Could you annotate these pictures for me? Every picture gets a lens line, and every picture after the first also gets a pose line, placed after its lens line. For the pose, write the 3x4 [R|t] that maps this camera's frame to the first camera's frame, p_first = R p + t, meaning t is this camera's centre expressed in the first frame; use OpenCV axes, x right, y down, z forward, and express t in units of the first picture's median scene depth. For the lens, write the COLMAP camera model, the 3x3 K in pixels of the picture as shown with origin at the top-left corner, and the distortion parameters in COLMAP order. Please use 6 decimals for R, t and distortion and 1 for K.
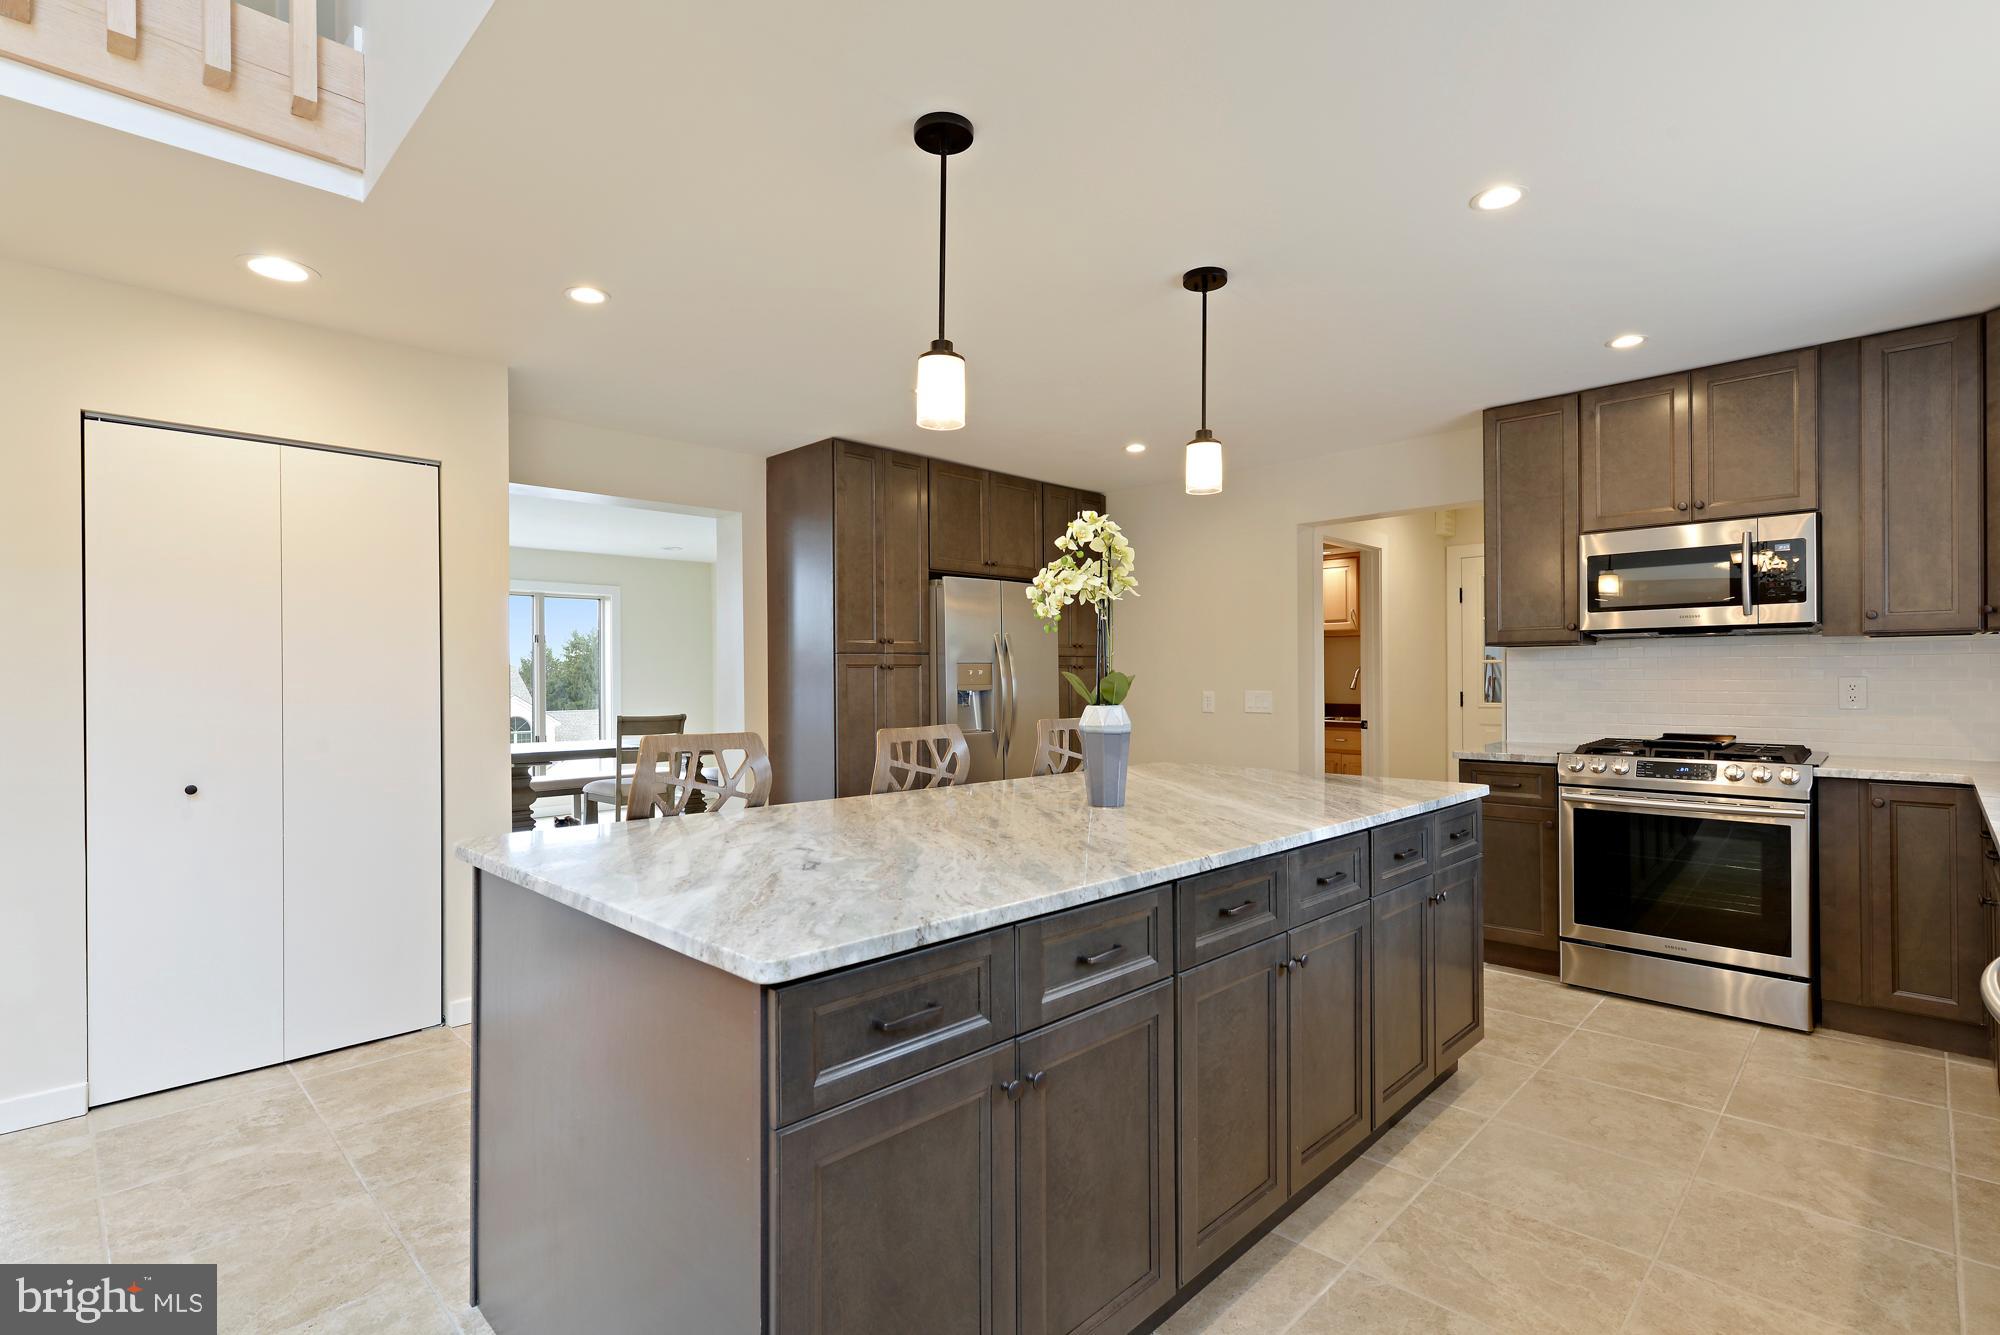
lens RADIAL K [[937.6, 0, 987.8], [0, 937.6, 672.2], [0, 0, 1]] dist [0.005871, 0.000849]
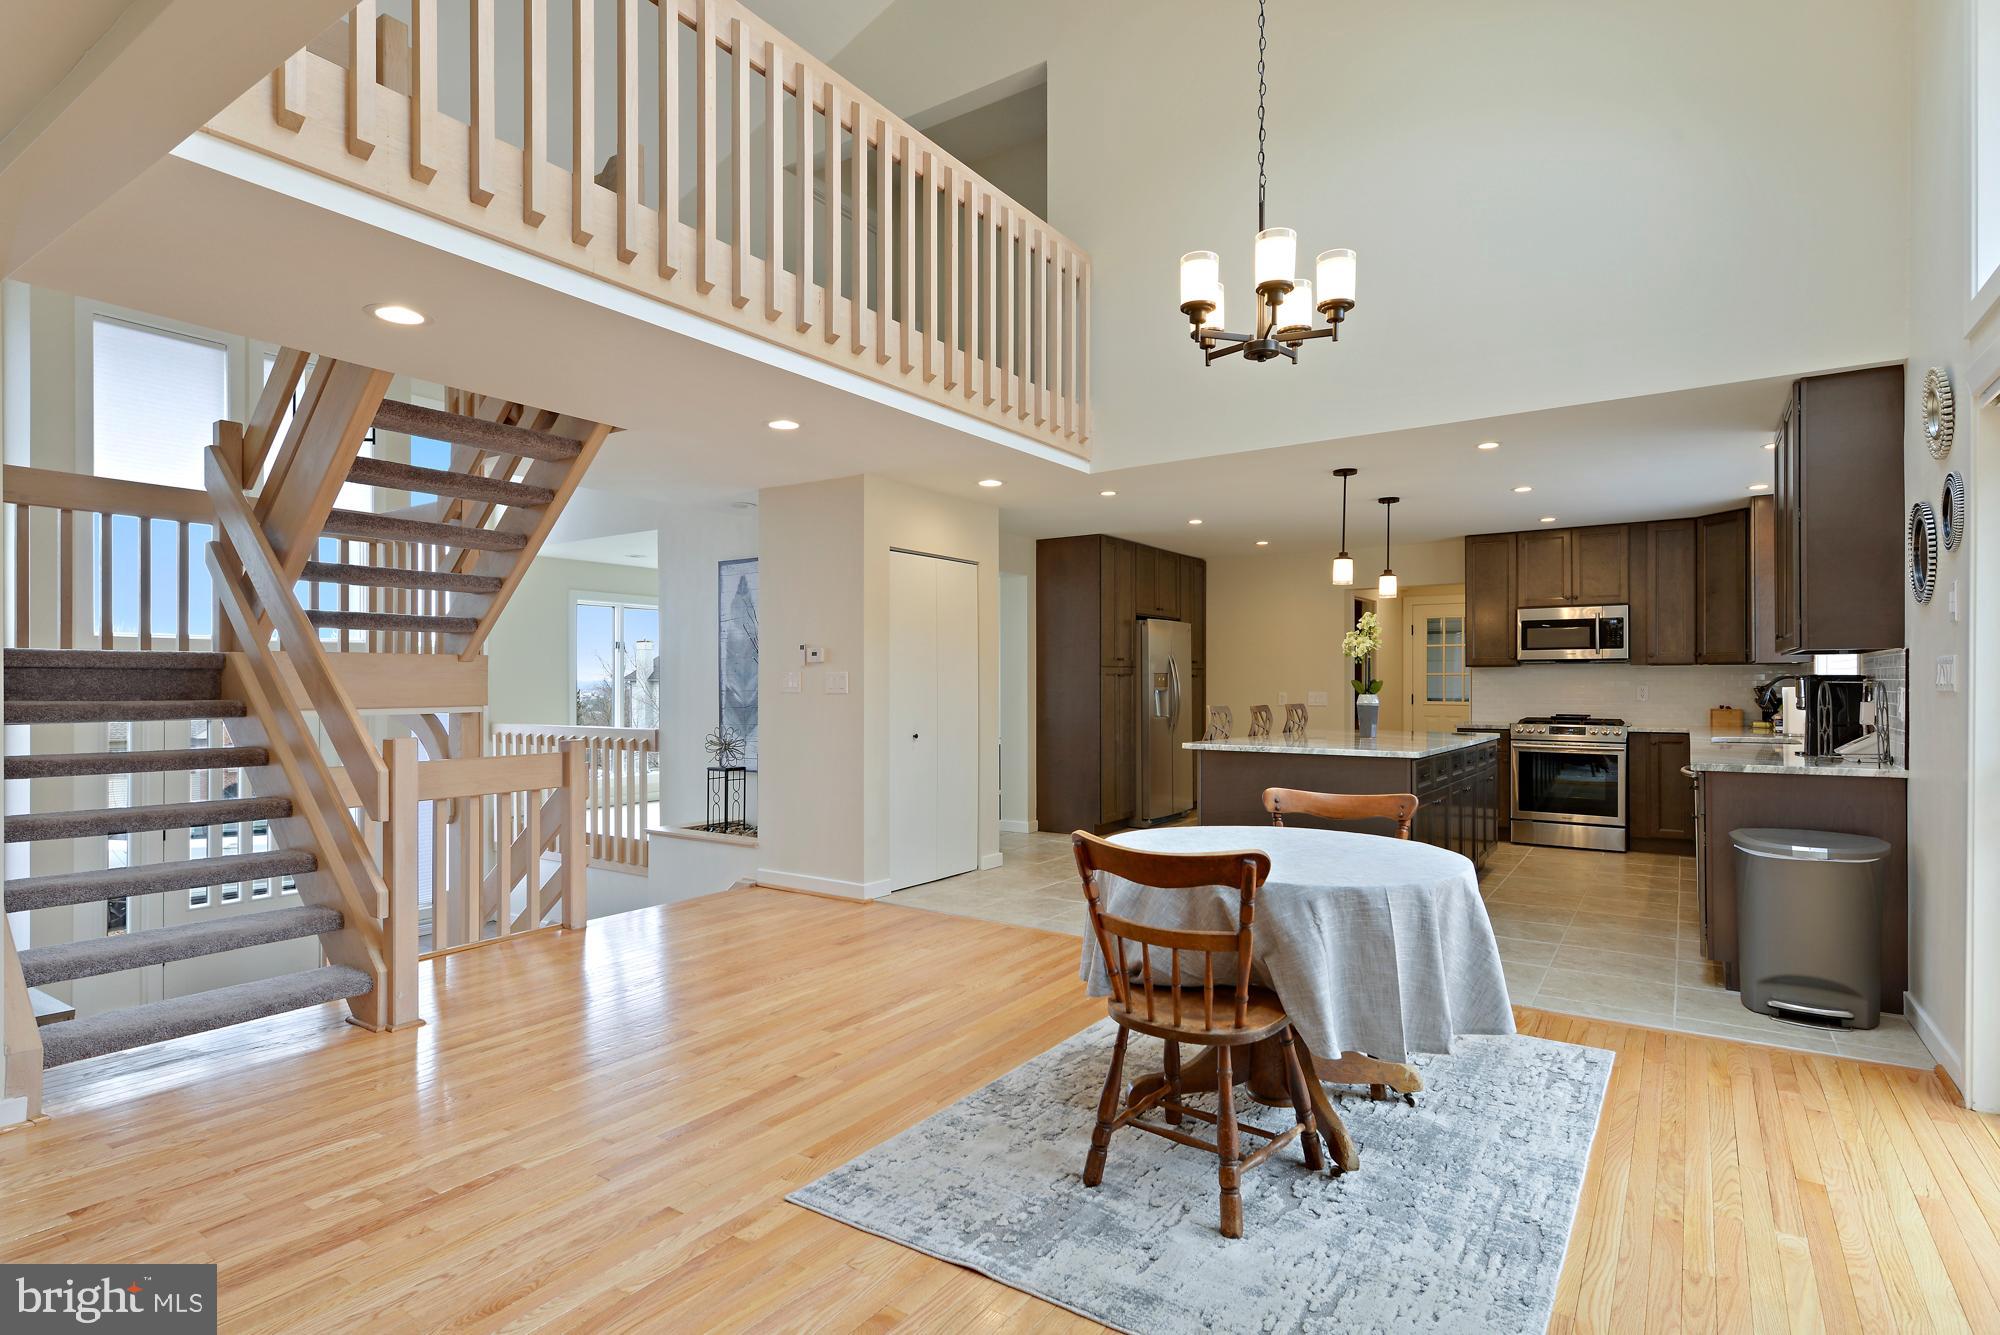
lens RADIAL K [[1006.8, 0, 992.6], [0, 1006.8, 675.0], [0, 0, 1]] dist [0.008979, -0.000026]
pose [[0.983087, 0.008049, 0.182961, -0.892686], [-0.007634, 0.999966, -0.002976, 0.001330], [-0.182979, 0.001529, 0.983116, -0.920047]]
